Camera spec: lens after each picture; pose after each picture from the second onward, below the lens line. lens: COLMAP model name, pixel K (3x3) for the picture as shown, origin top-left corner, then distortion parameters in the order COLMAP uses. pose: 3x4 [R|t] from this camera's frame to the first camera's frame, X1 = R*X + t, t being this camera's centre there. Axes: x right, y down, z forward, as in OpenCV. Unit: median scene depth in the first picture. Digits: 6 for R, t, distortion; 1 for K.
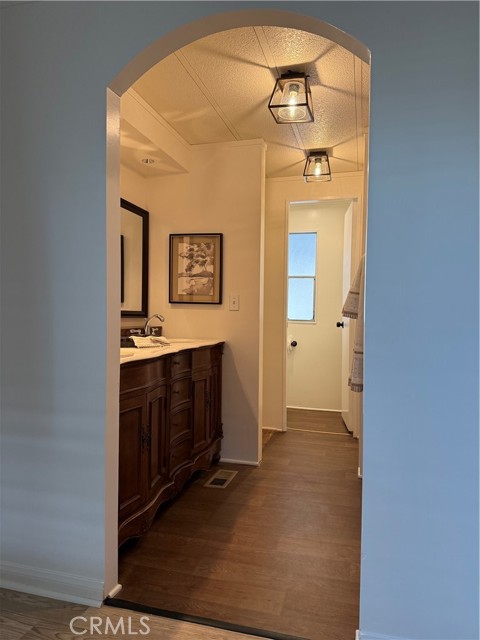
lens RADIAL K [[448.3, 0, 241.8], [0, 448.3, 321.6], [0, 0, 1]] dist [0.114856, -0.154549]
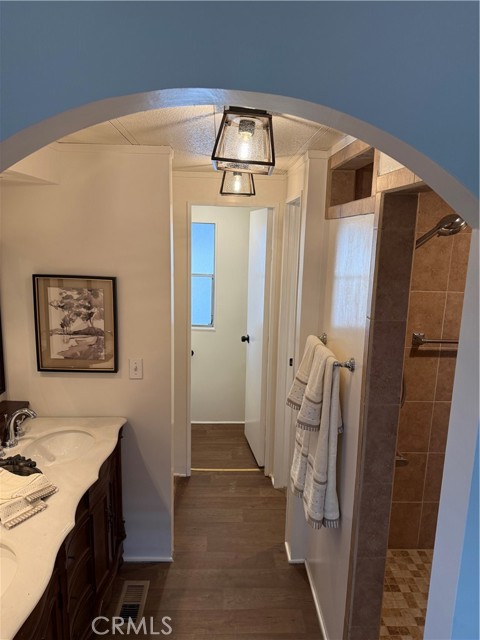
lens RADIAL K [[448.3, 0, 241.8], [0, 448.3, 321.6], [0, 0, 1]] dist [0.114856, -0.154549]
pose [[0.952360, -0.046216, 0.301455, -0.070775], [-0.009813, 0.983296, 0.181752, -0.254861], [-0.304819, -0.176051, 0.935997, 0.253316]]
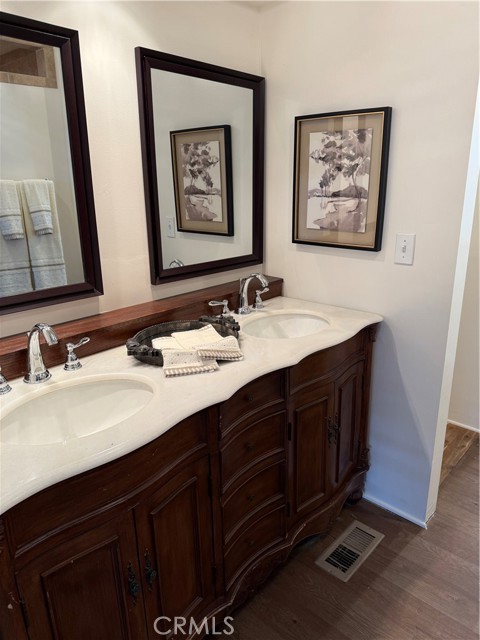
lens RADIAL K [[451.6, 0, 243.5], [0, 451.6, 325.1], [0, 0, 1]] dist [0.006023, -0.000994]
pose [[0.887896, 0.109564, -0.446807, 0.060293], [0.022299, 0.959835, 0.279679, -0.106951], [0.459503, -0.258289, 0.849790, 0.441354]]
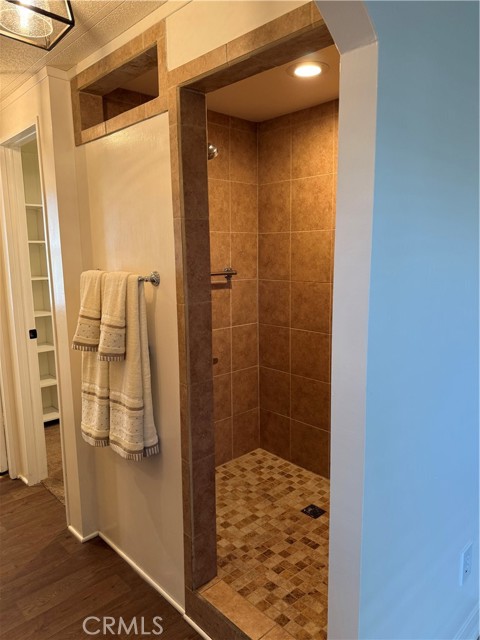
lens RADIAL K [[446.2, 0, 231.5], [0, 446.2, 321.9], [0, 0, 1]] dist [0.095151, -0.095606]
pose [[0.526120, -0.149130, 0.837233, -0.190824], [0.033574, 0.987379, 0.154776, -0.132684], [-0.849748, -0.053321, 0.524486, 0.354578]]
